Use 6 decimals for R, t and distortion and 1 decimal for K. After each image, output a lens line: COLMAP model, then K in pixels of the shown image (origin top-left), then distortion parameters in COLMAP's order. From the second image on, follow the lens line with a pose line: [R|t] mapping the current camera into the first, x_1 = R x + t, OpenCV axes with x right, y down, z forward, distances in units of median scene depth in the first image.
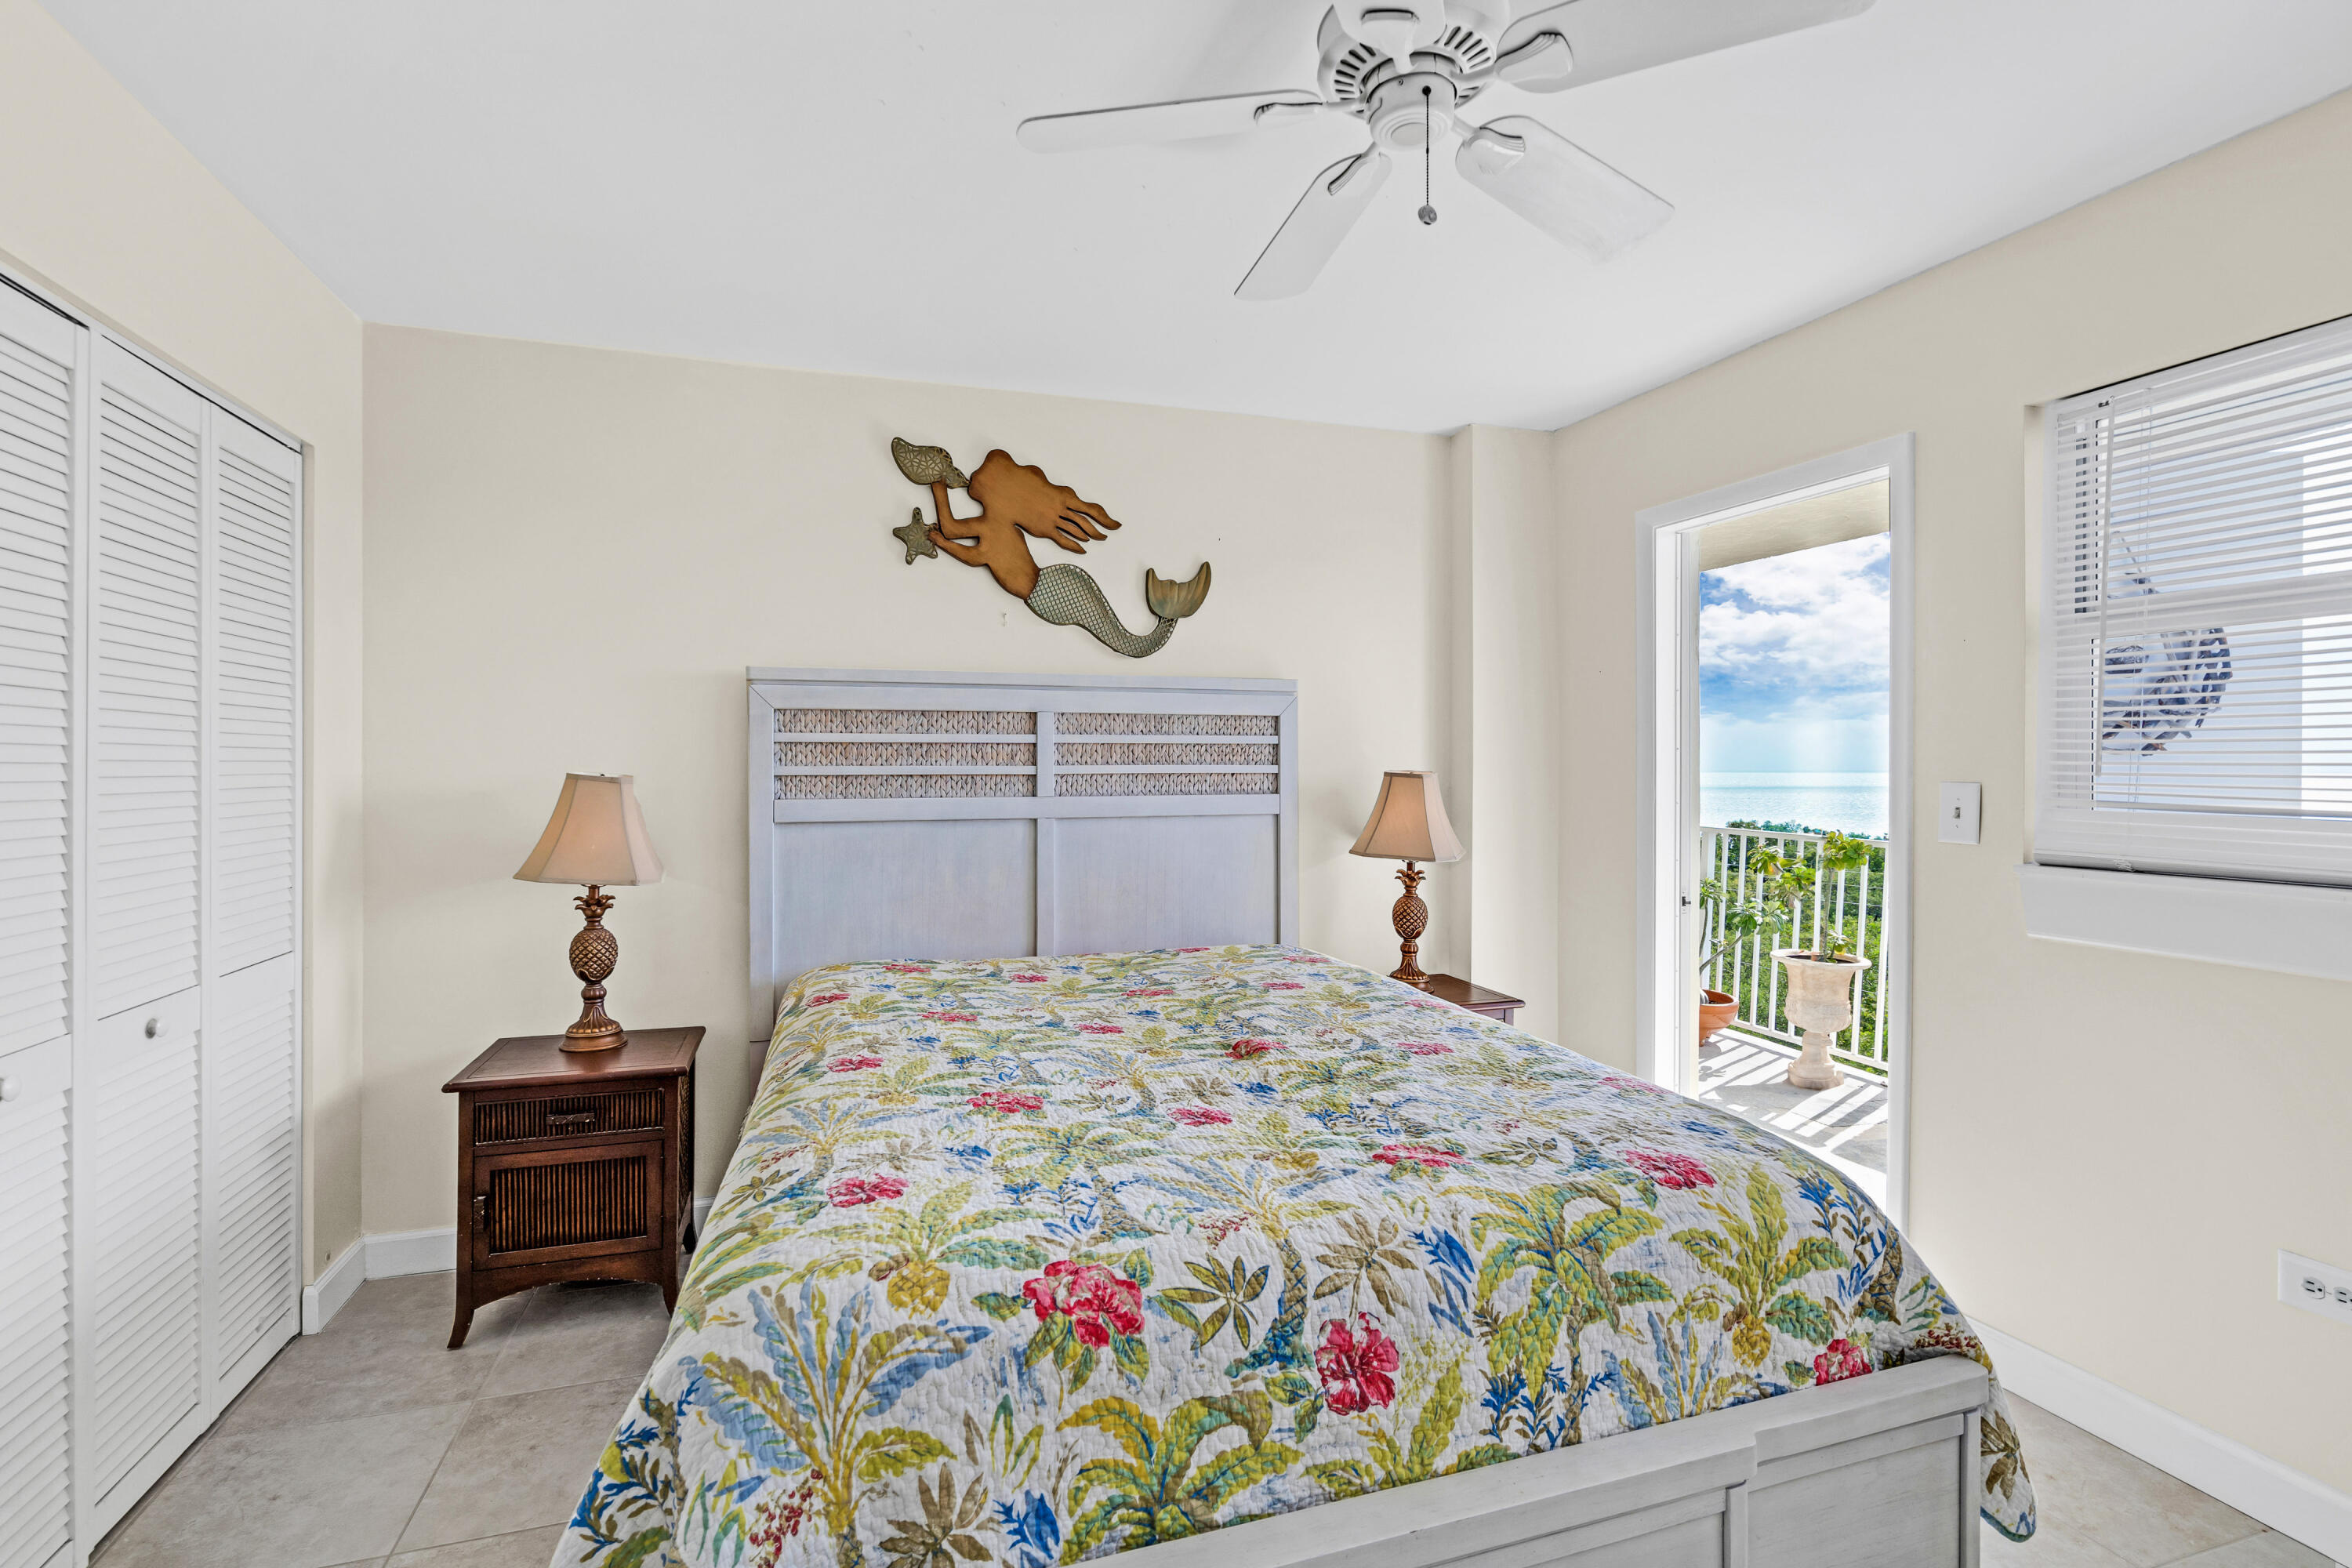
lens RADIAL K [[1066.9, 0, 1173.1], [0, 1066.9, 775.0], [0, 0, 1]] dist [-0.005712, 0.002963]
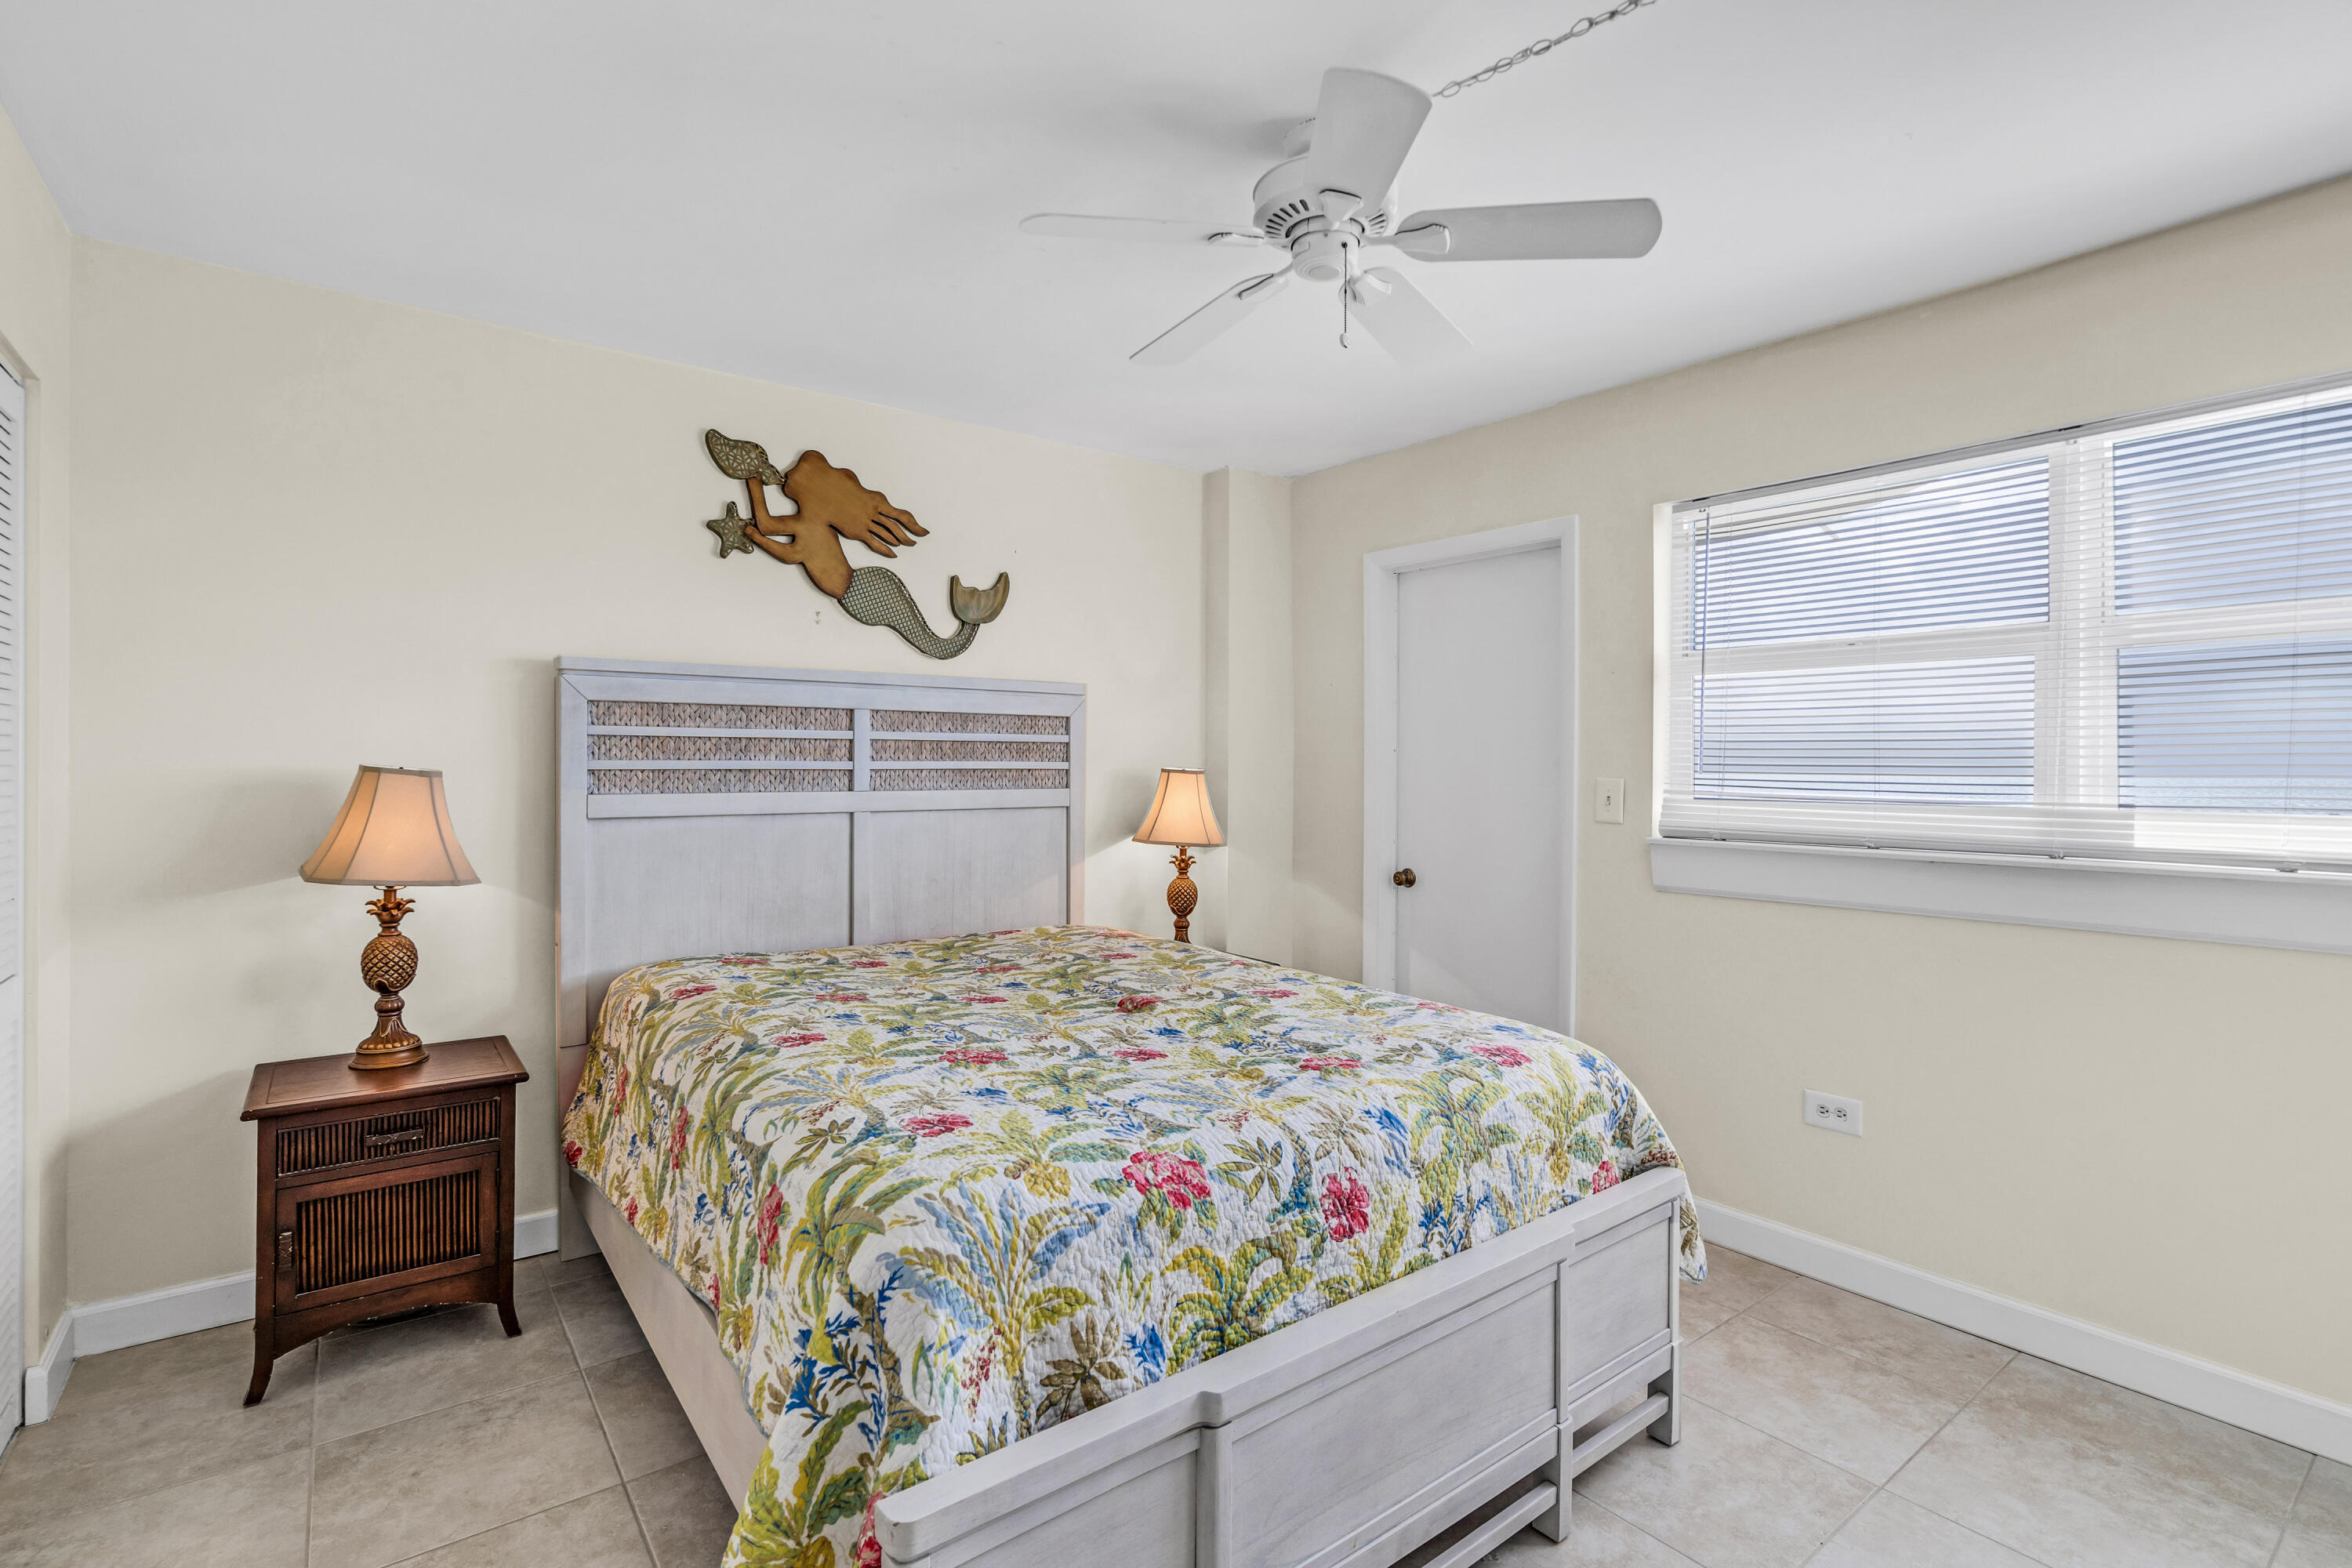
lens RADIAL K [[1066.9, 0, 1170.4], [0, 1066.9, 776.9], [0, 0, 1]] dist [-0.005712, 0.002963]
pose [[0.944856, 0.002430, 0.327476, -0.385287], [-0.003568, 0.999990, 0.002874, 0.005164], [-0.327465, -0.003884, 0.944855, -0.164014]]
